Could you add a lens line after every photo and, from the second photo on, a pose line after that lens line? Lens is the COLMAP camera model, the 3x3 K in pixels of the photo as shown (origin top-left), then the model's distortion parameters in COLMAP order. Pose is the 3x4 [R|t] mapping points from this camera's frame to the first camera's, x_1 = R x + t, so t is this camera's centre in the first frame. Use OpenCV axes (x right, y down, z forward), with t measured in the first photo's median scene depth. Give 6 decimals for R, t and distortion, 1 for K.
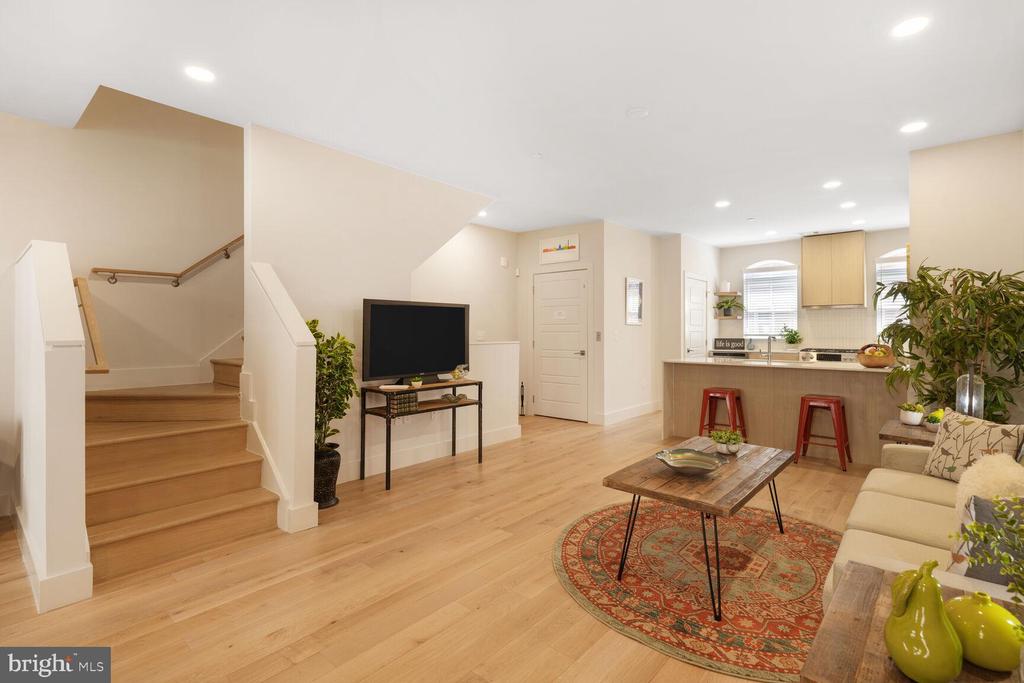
lens RADIAL K [[474.7, 0, 511.4], [0, 474.7, 326.5], [0, 0, 1]] dist [0.000414, 0.000447]
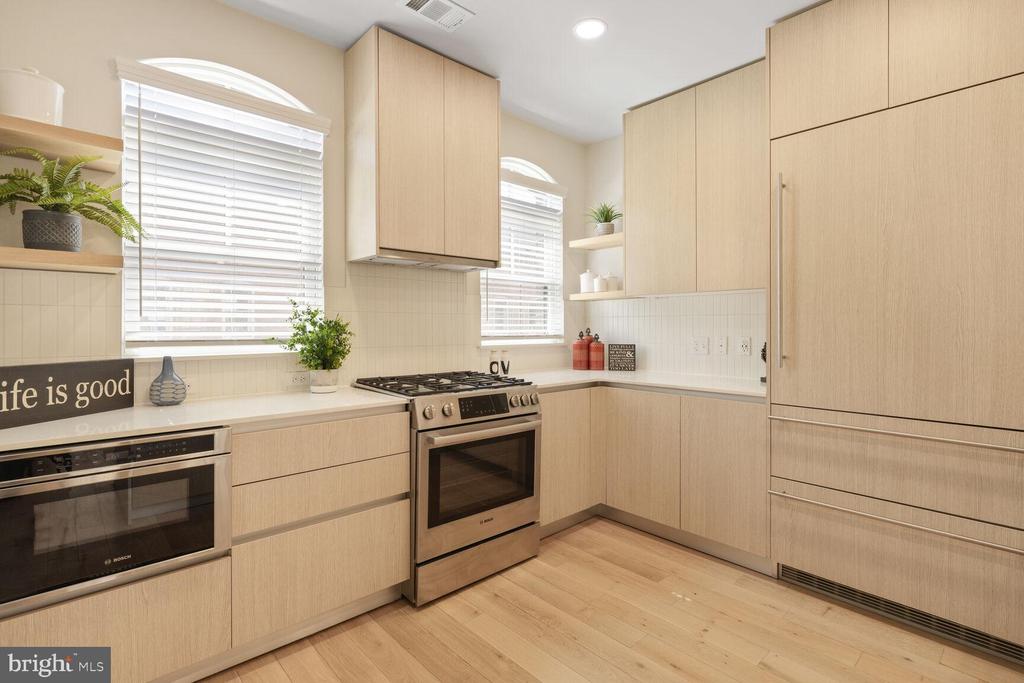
lens RADIAL K [[474.7, 0, 500.0], [0, 474.7, 328.5], [0, 0, 1]] dist [0.000414, 0.000447]
pose [[0.108719, -0.005102, 0.994059, 0.342817], [-0.012915, 0.999895, 0.006545, 0.008196], [-0.993989, -0.013550, 0.108642, 0.975098]]
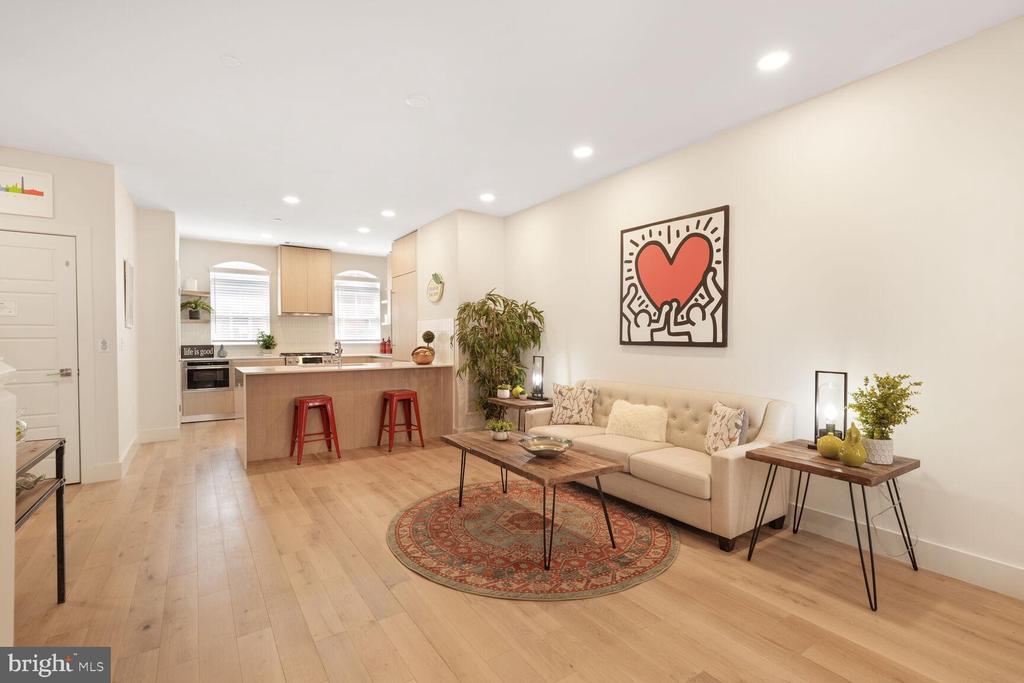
lens RADIAL K [[474.7, 0, 513.4], [0, 474.7, 343.0], [0, 0, 1]] dist [0.000414, 0.000447]
pose [[0.254805, -0.013957, 0.966892, -0.280229], [-0.008110, 0.999830, 0.016570, 0.002786], [-0.966959, -0.012063, 0.254648, 0.277781]]
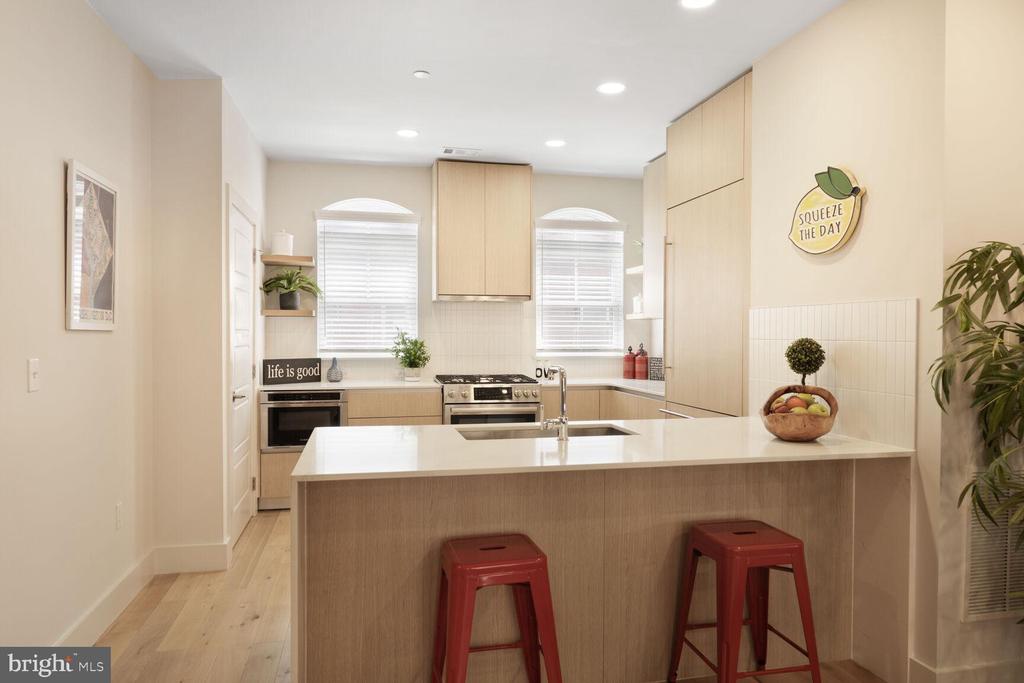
lens RADIAL K [[684.1, 0, 513.3], [0, 684.1, 346.7], [0, 0, 1]] dist [-0.002212, 0.001507]
pose [[0.589836, -0.015864, 0.807367, 0.069311], [-0.011174, 0.999551, 0.027804, -0.008689], [-0.807446, -0.025421, 0.589394, 0.547045]]
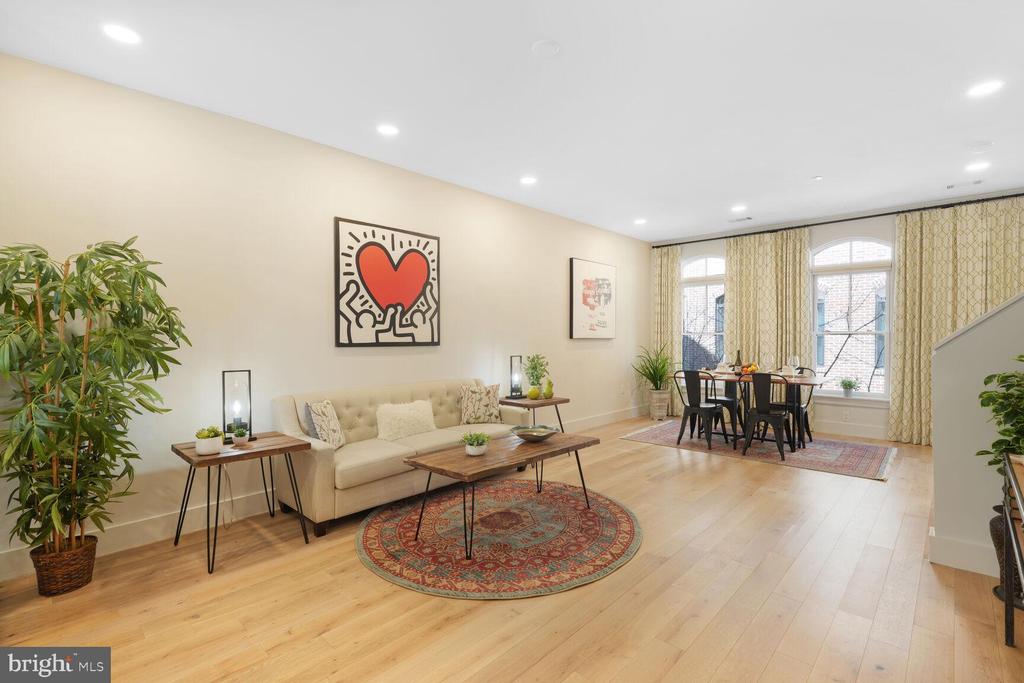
lens RADIAL K [[474.7, 0, 513.6], [0, 474.7, 343.0], [0, 0, 1]] dist [0.000414, 0.000447]
pose [[-0.999589, 0.001917, 0.028592, 0.142198], [0.002098, 0.999978, 0.006293, 0.006618], [-0.028580, 0.006350, -0.999571, 0.842959]]
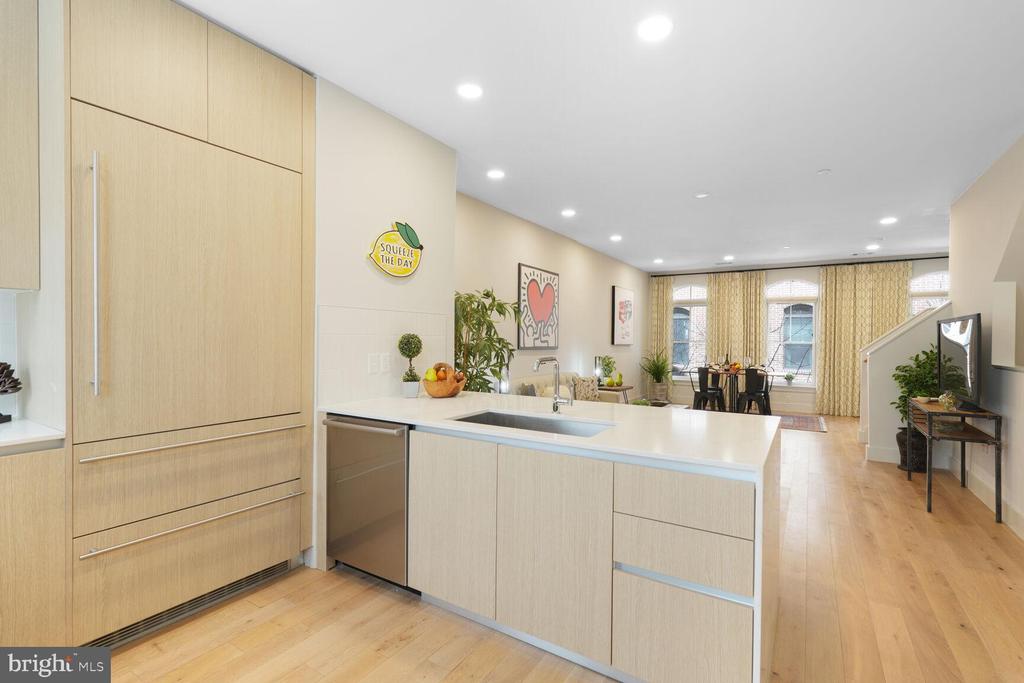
lens RADIAL K [[474.7, 0, 514.8], [0, 474.7, 343.6], [0, 0, 1]] dist [0.000414, 0.000447]
pose [[-0.986723, -0.009695, -0.162121, 0.503228], [-0.009884, 0.999951, 0.000357, 0.003771], [0.162110, 0.001955, -0.986771, 1.112653]]
